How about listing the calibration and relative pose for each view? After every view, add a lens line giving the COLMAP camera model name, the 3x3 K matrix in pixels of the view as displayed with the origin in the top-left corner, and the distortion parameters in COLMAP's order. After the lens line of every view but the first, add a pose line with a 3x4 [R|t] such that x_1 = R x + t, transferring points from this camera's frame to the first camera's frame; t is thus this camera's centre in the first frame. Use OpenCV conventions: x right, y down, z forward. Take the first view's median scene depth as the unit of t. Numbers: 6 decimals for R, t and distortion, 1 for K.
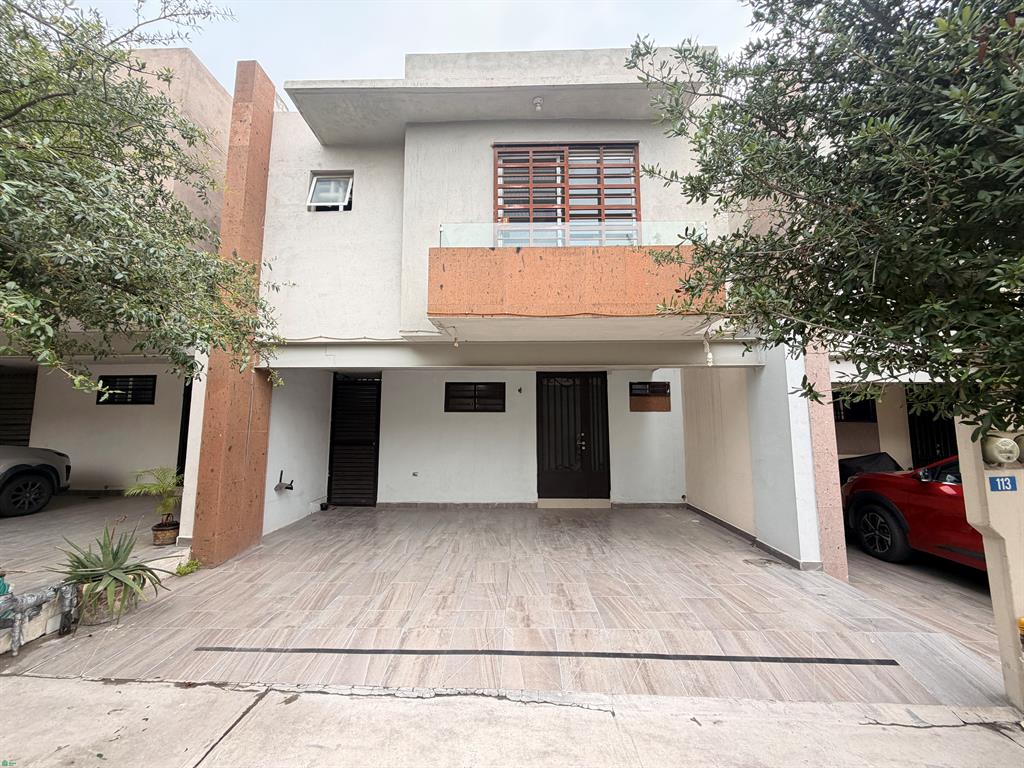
lens RADIAL K [[407.4, 0, 512.0], [0, 407.4, 384.0], [0, 0, 1]] dist [0.000770, -0.000121]
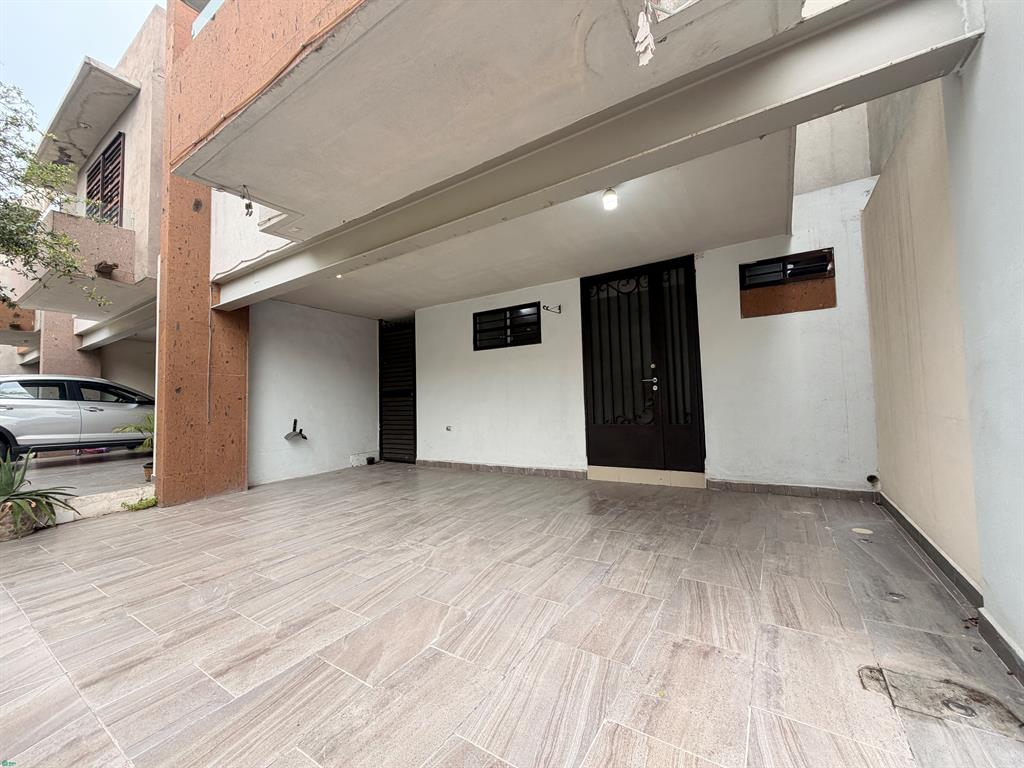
lens RADIAL K [[407.4, 0, 512.0], [0, 407.4, 384.0], [0, 0, 1]] dist [0.000770, -0.000121]
pose [[0.846311, -0.050392, -0.530301, 0.321530], [0.085624, 0.995439, 0.042058, 0.108319], [0.525763, -0.081000, 0.846766, 0.375168]]
